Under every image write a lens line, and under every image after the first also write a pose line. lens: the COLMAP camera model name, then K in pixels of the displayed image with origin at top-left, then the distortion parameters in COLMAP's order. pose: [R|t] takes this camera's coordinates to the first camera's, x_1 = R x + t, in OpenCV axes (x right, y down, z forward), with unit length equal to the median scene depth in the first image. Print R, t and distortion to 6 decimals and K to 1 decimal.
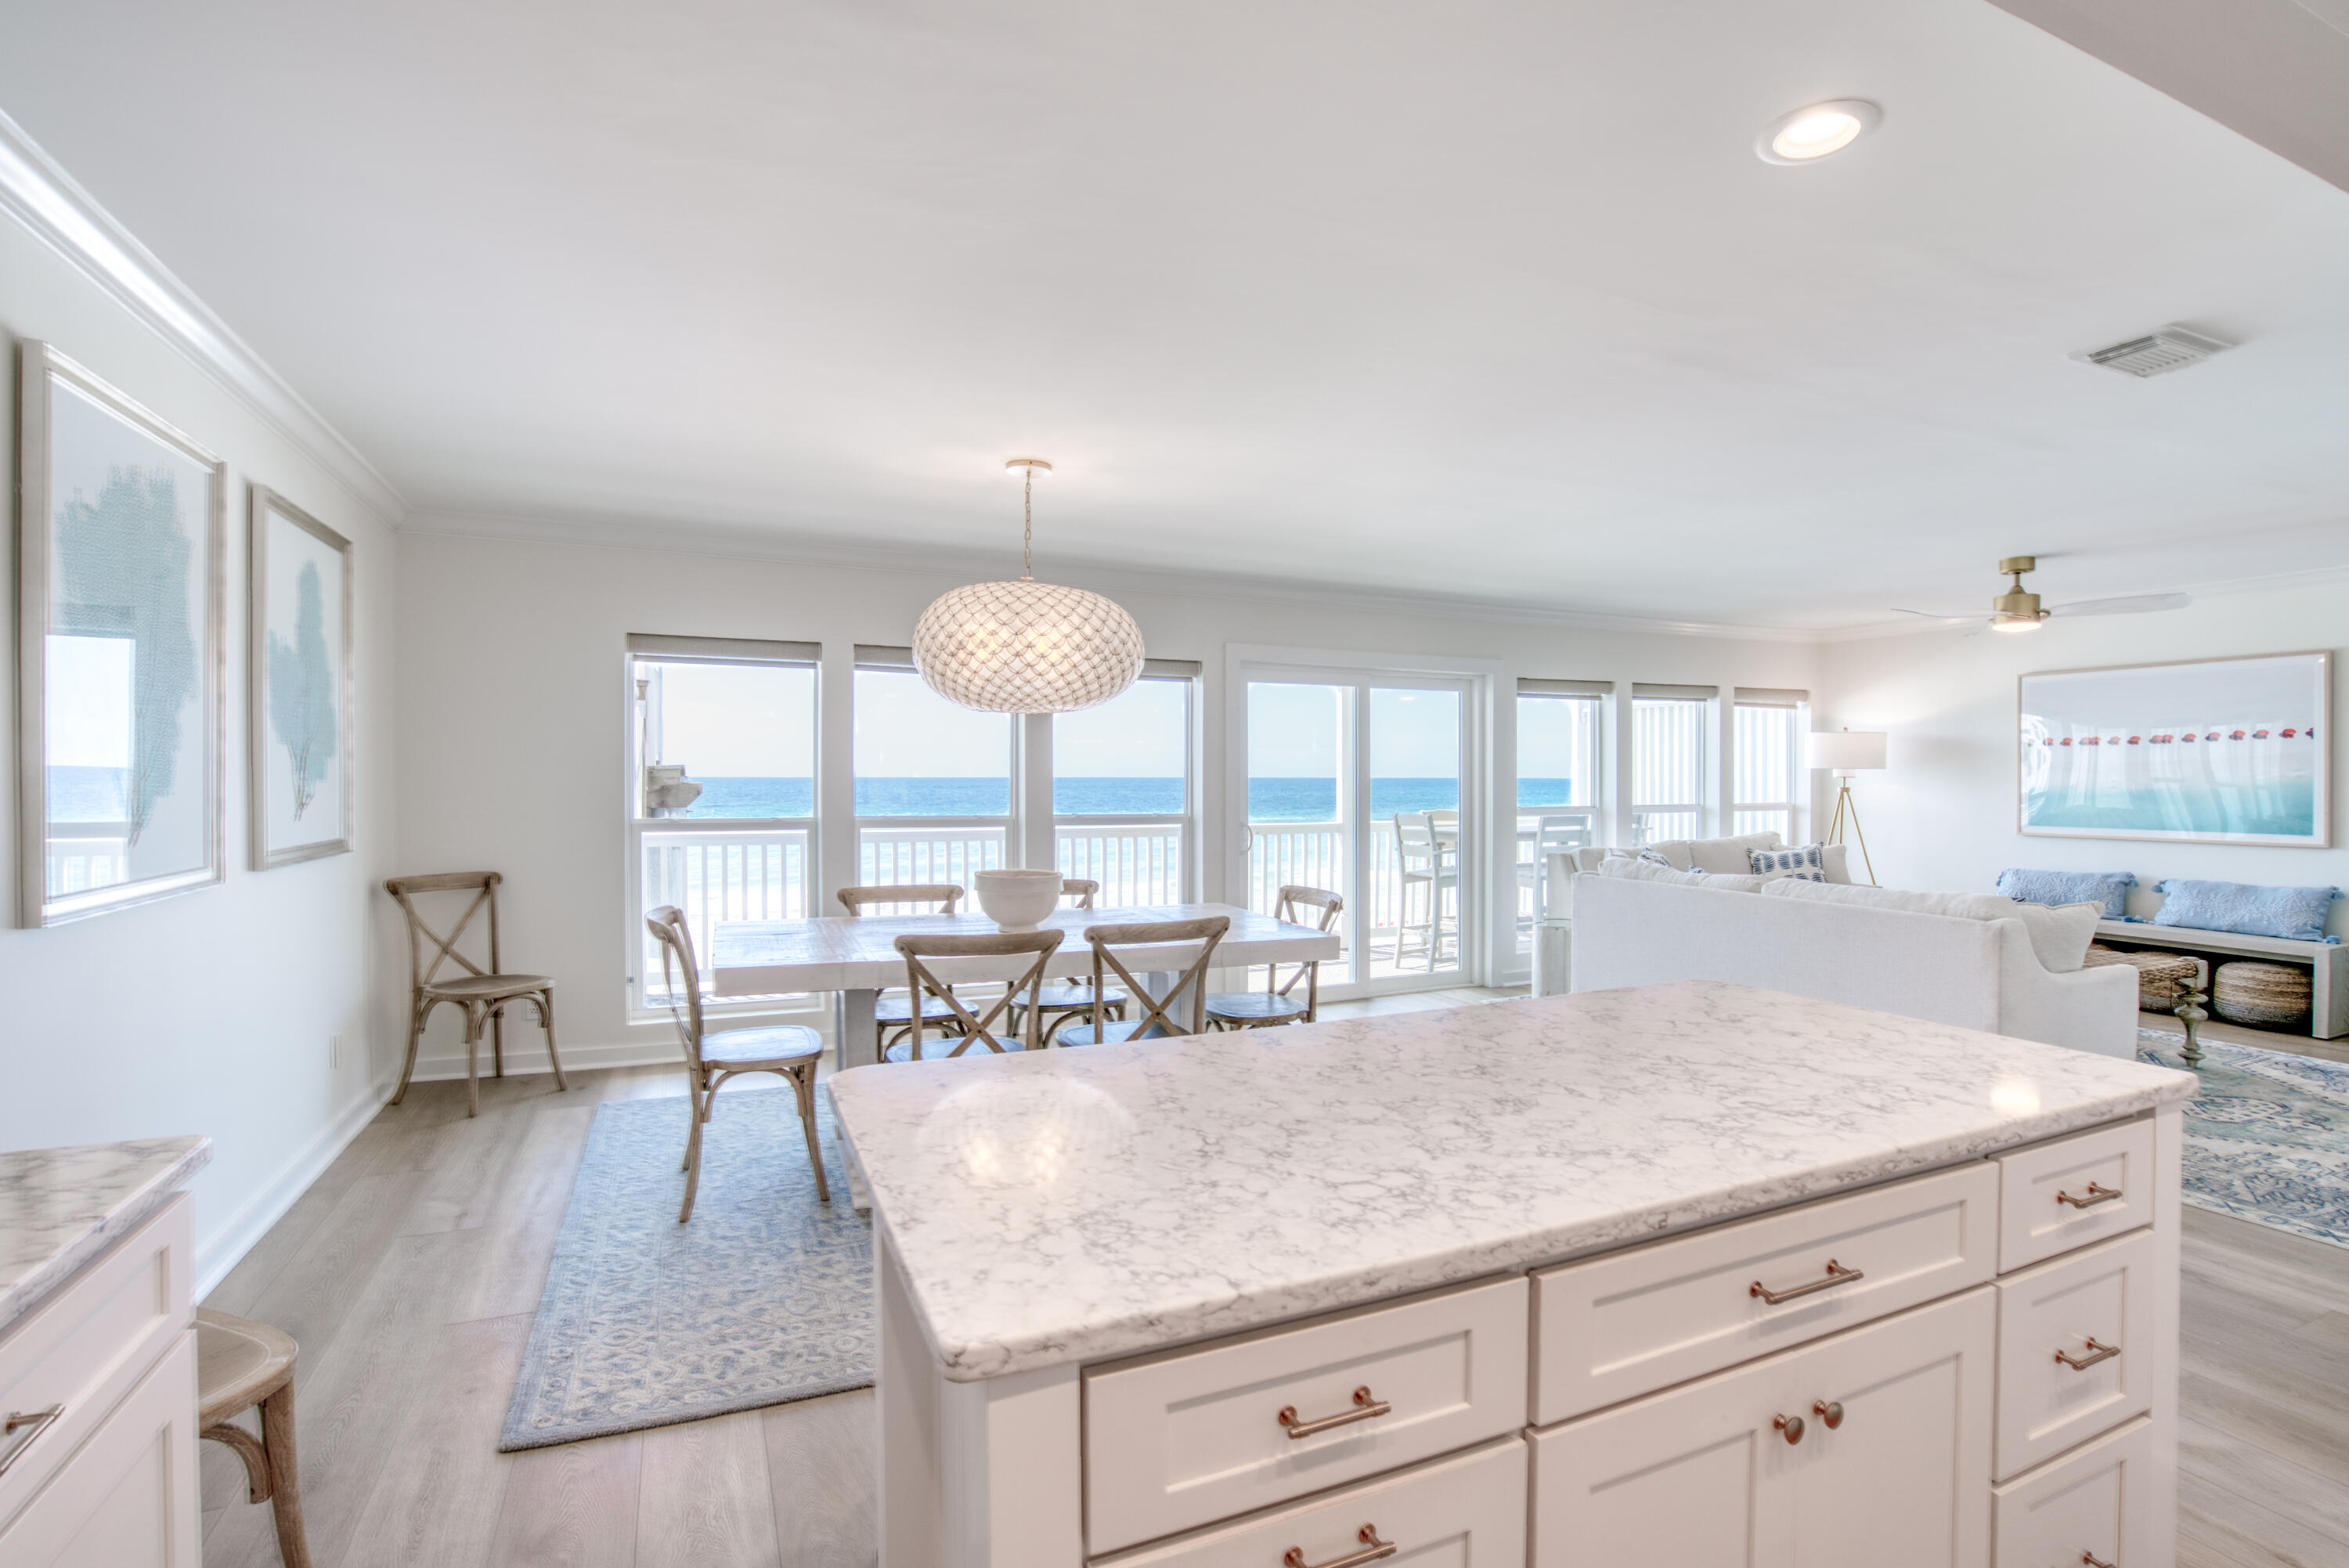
lens RADIAL K [[1073.3, 0, 1142.7], [0, 1073.3, 762.9], [0, 0, 1]] dist [-0.036912, 0.023881]
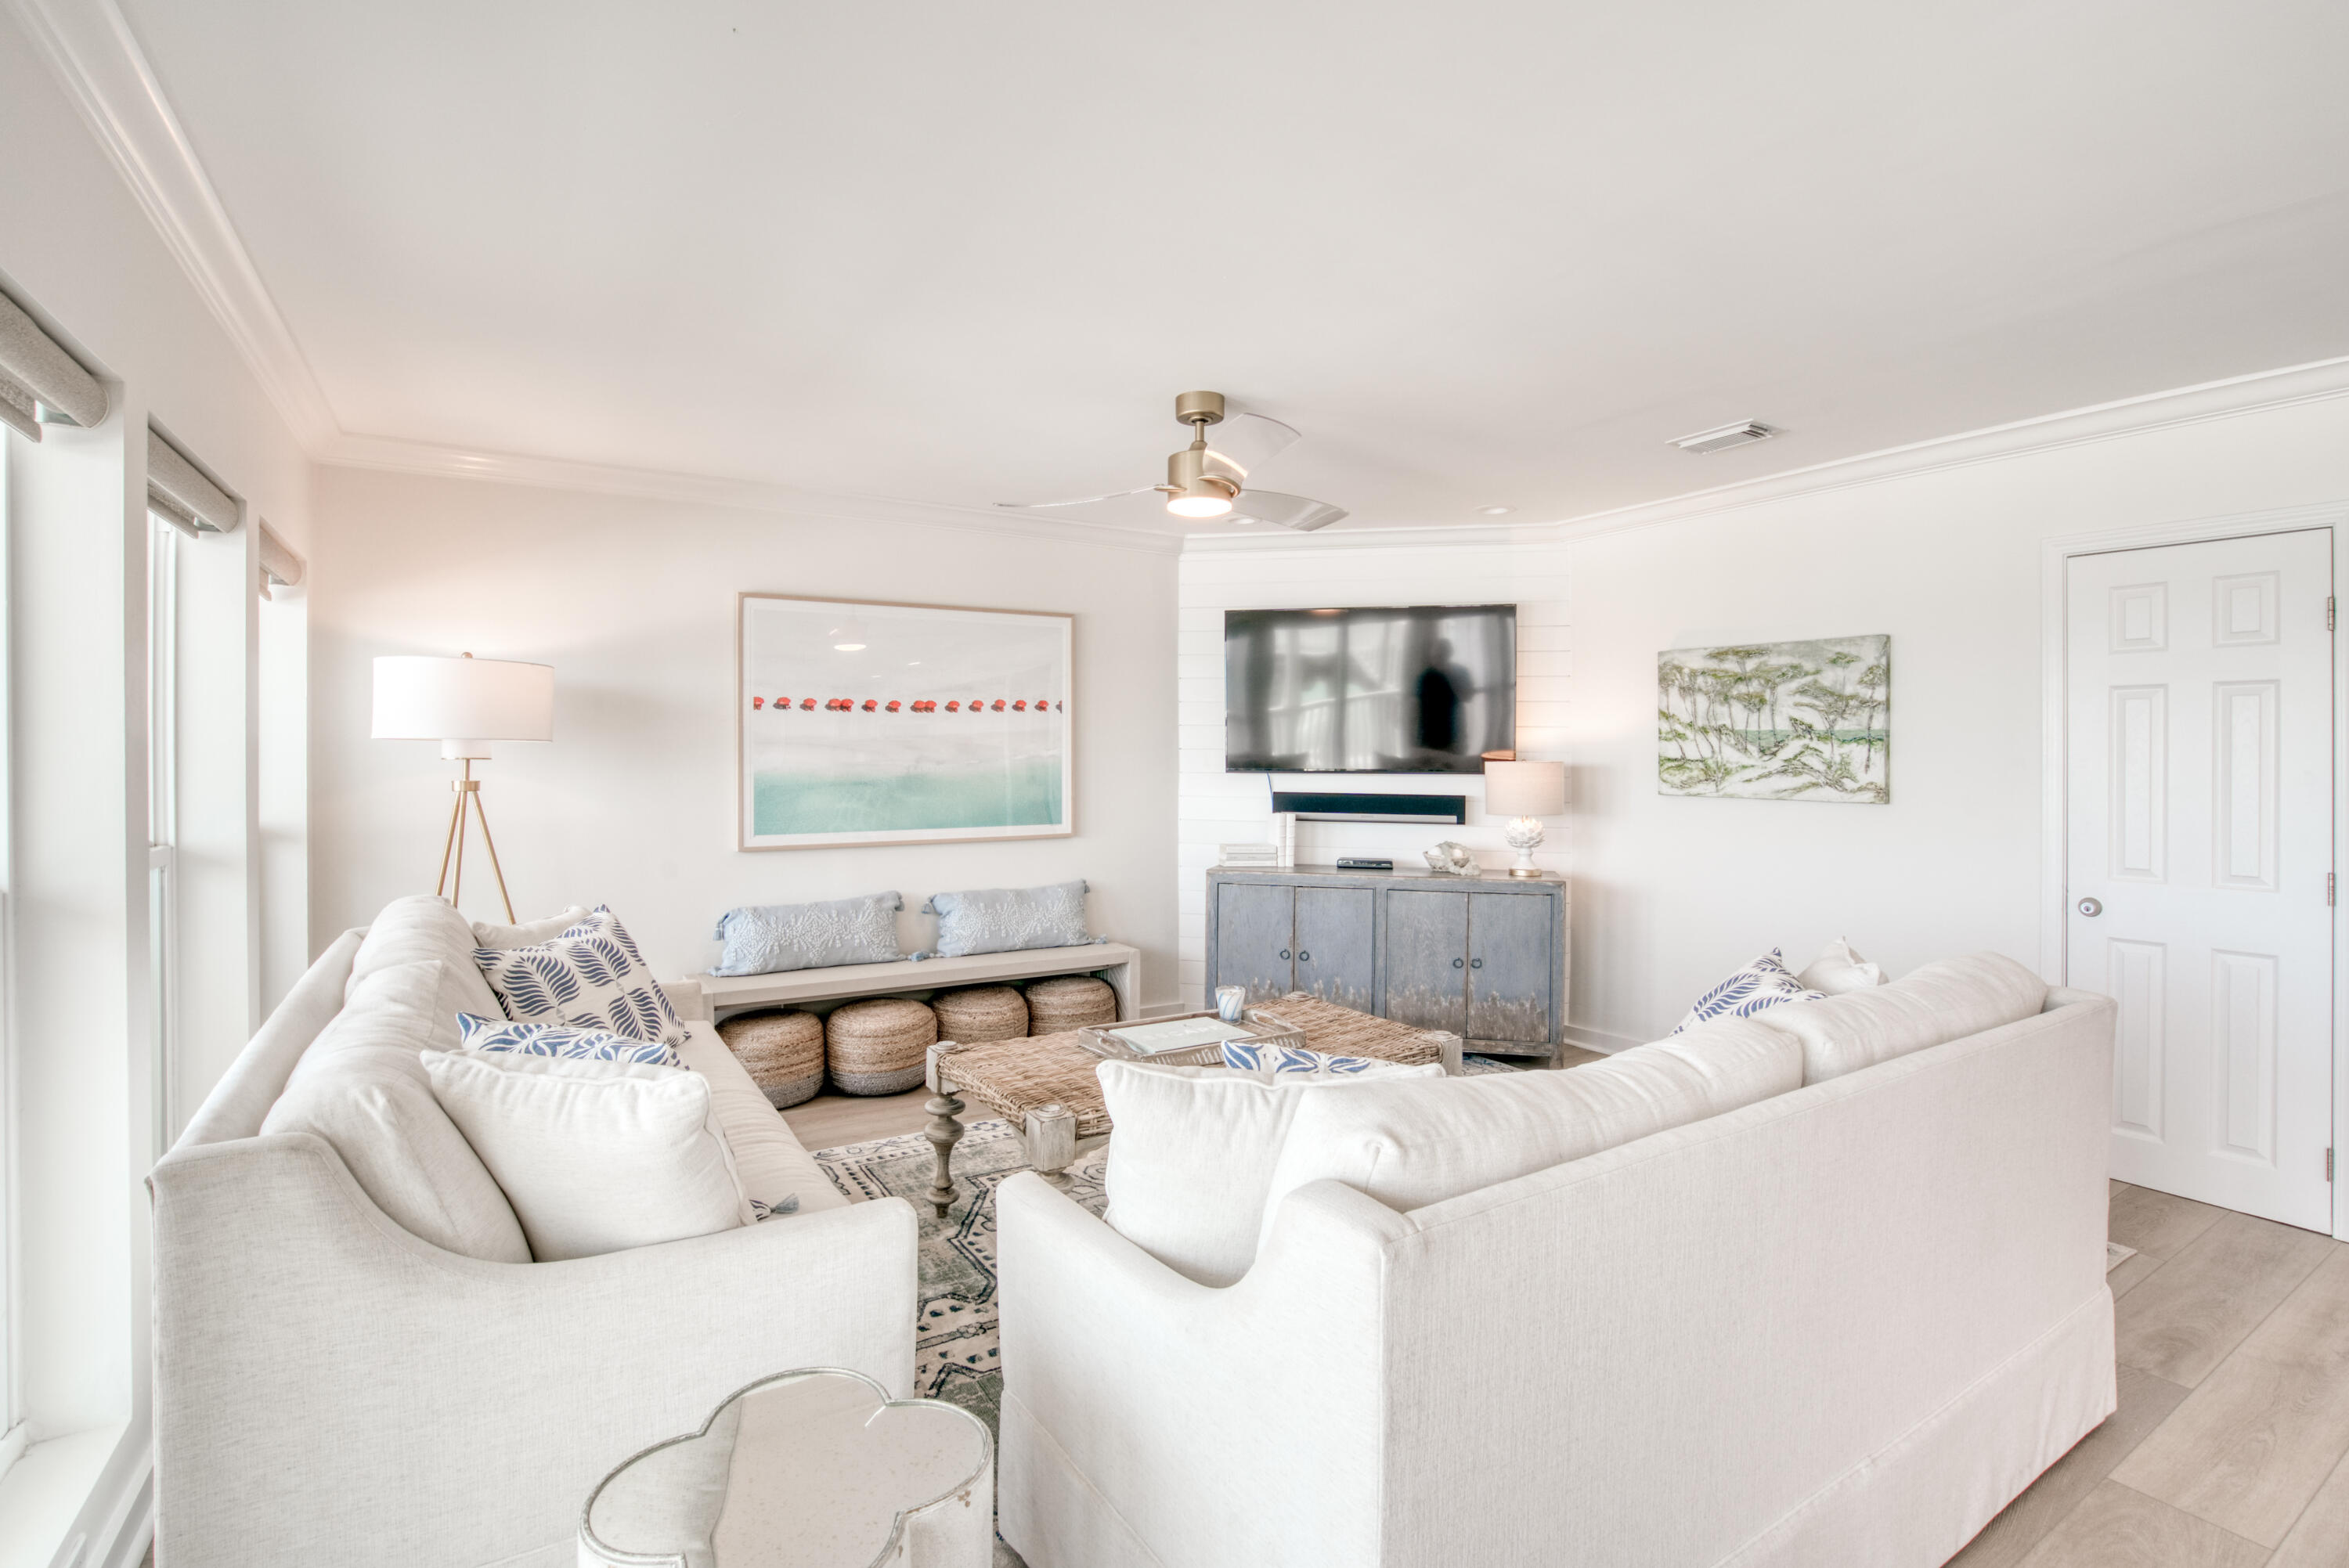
lens RADIAL K [[1073.3, 0, 1142.7], [0, 1073.3, 762.9], [0, 0, 1]] dist [-0.036912, 0.023881]
pose [[-0.141484, -0.005517, 0.989925, 0.173740], [-0.011710, 0.999924, 0.003900, 0.011202], [-0.989871, -0.011041, -0.141538, 0.849647]]
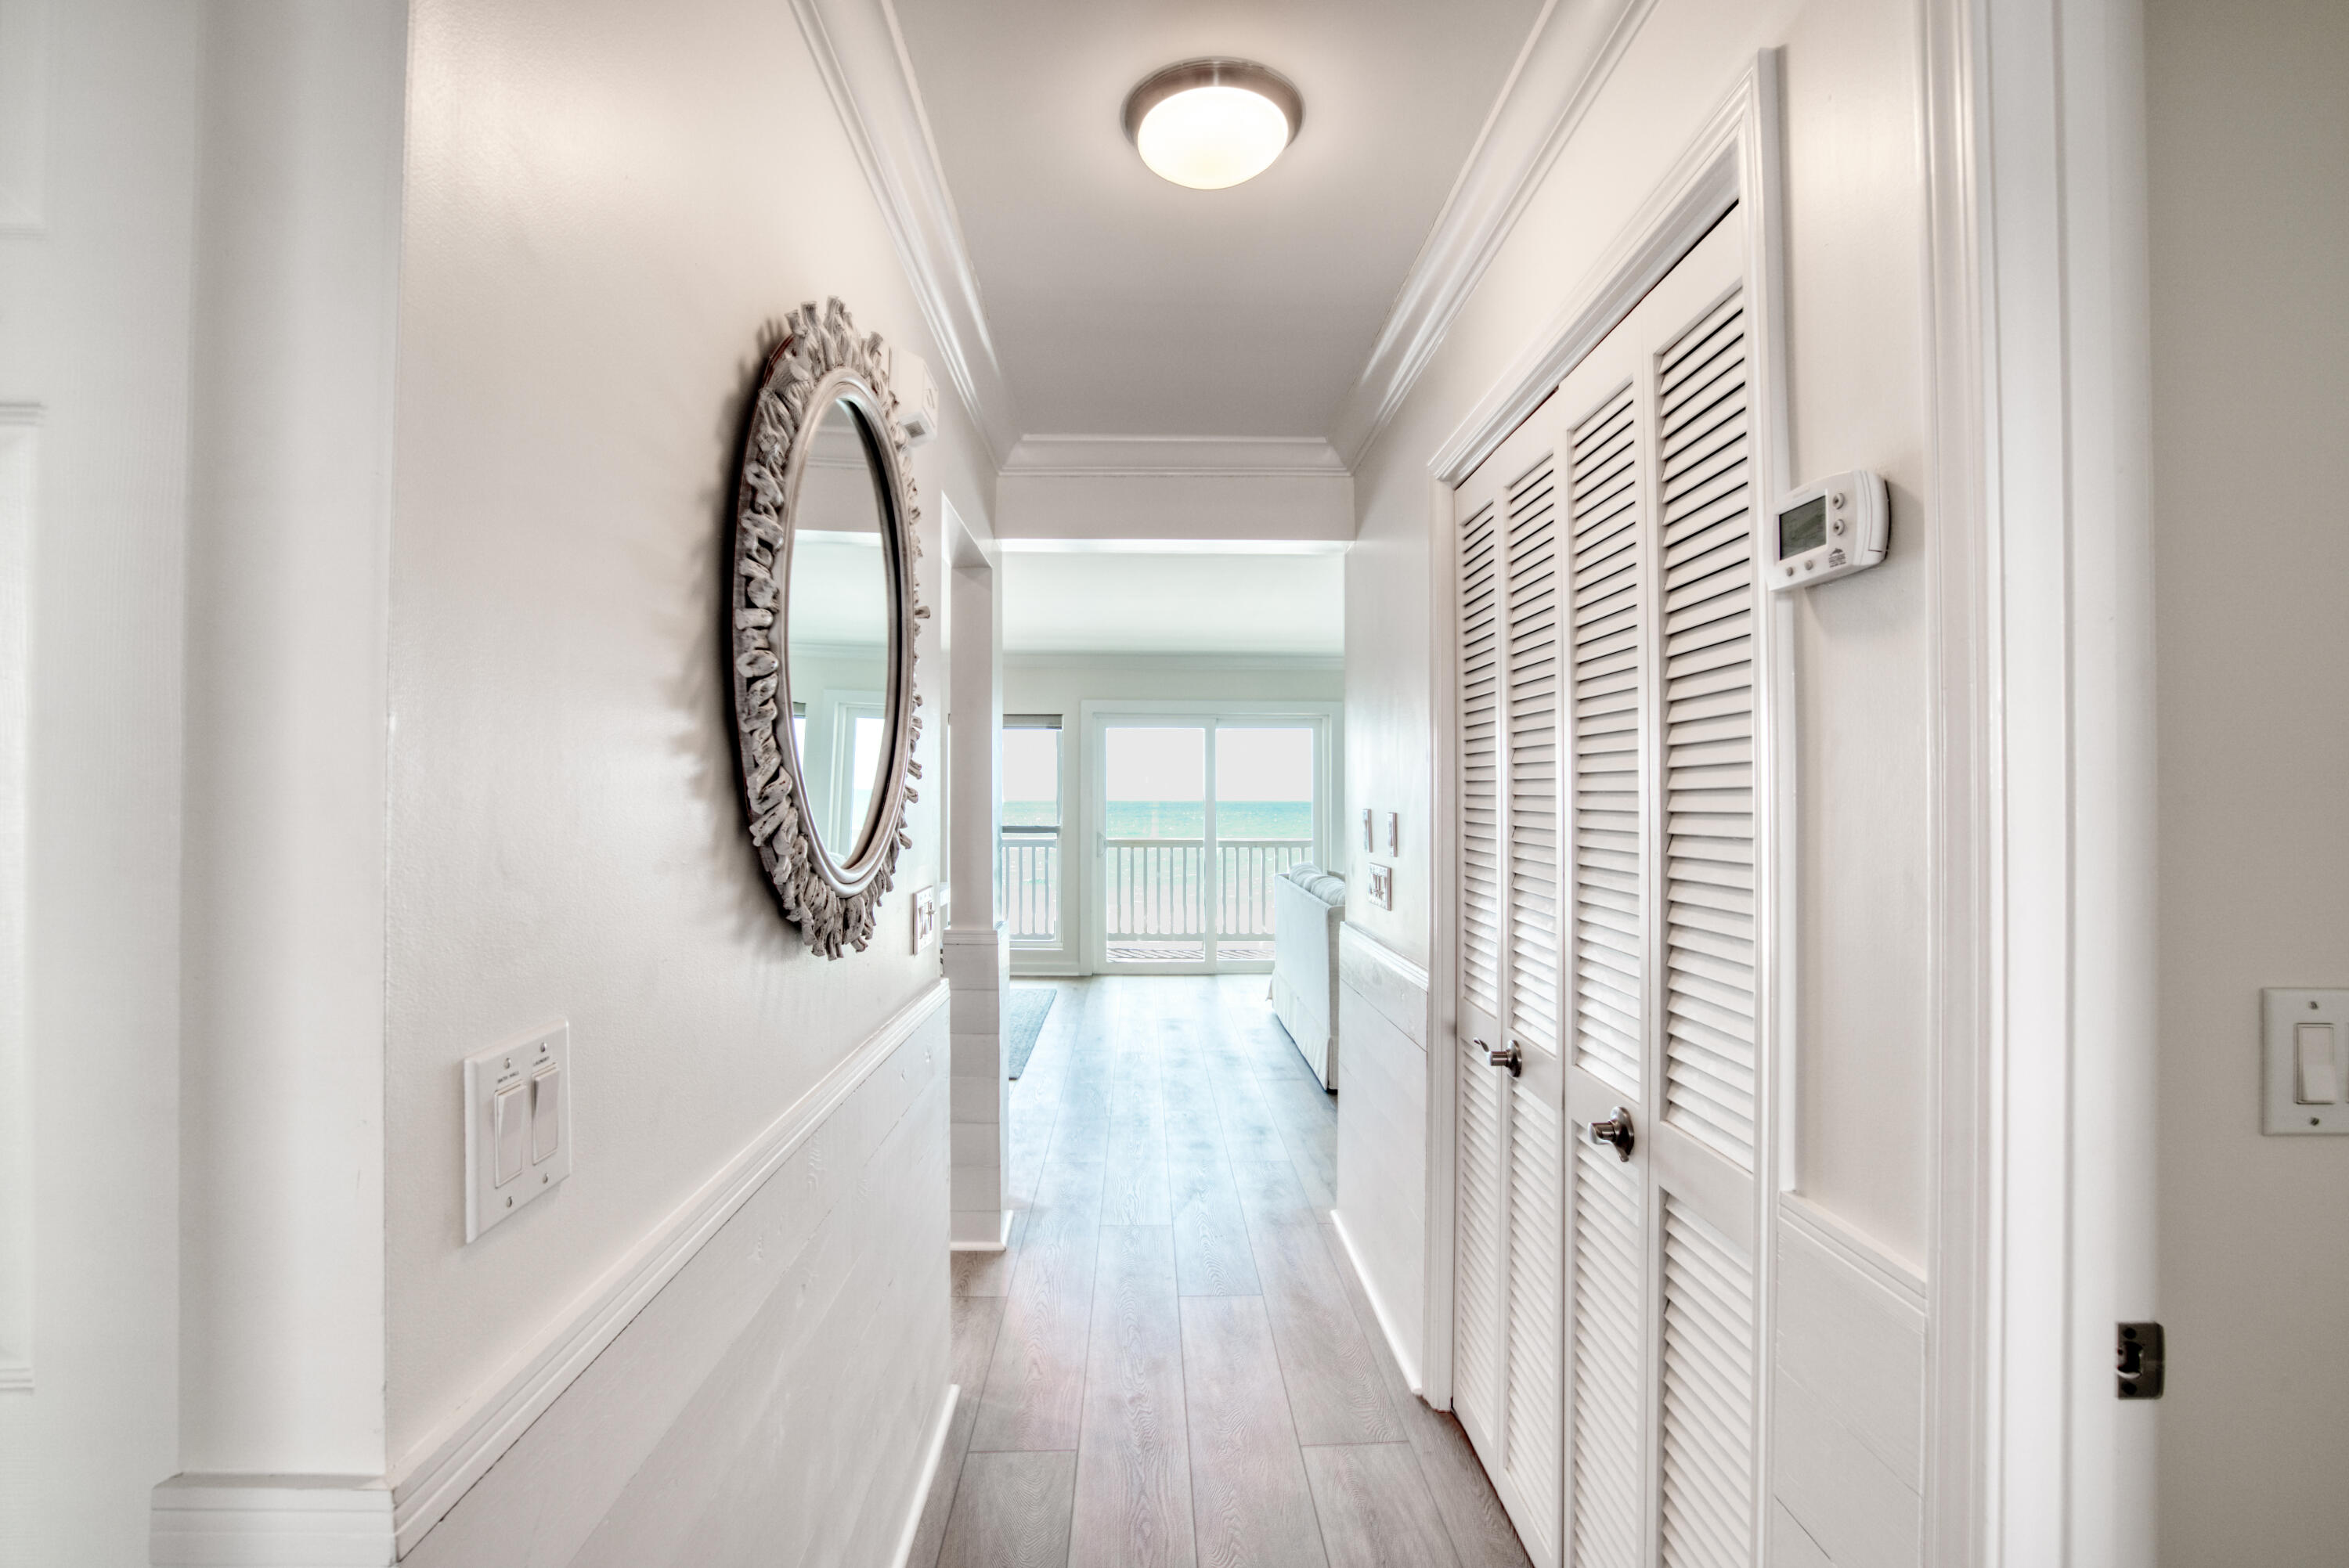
lens RADIAL K [[1131.3, 0, 1174.5], [0, 1131.3, 784.0], [0, 0, 1]] dist [-0.048674, 0.028837]
pose [[0.928002, -0.004332, -0.372550, 0.619336], [0.003222, 0.999988, -0.003604, -0.000802], [0.372561, 0.002144, 0.928005, -0.227521]]
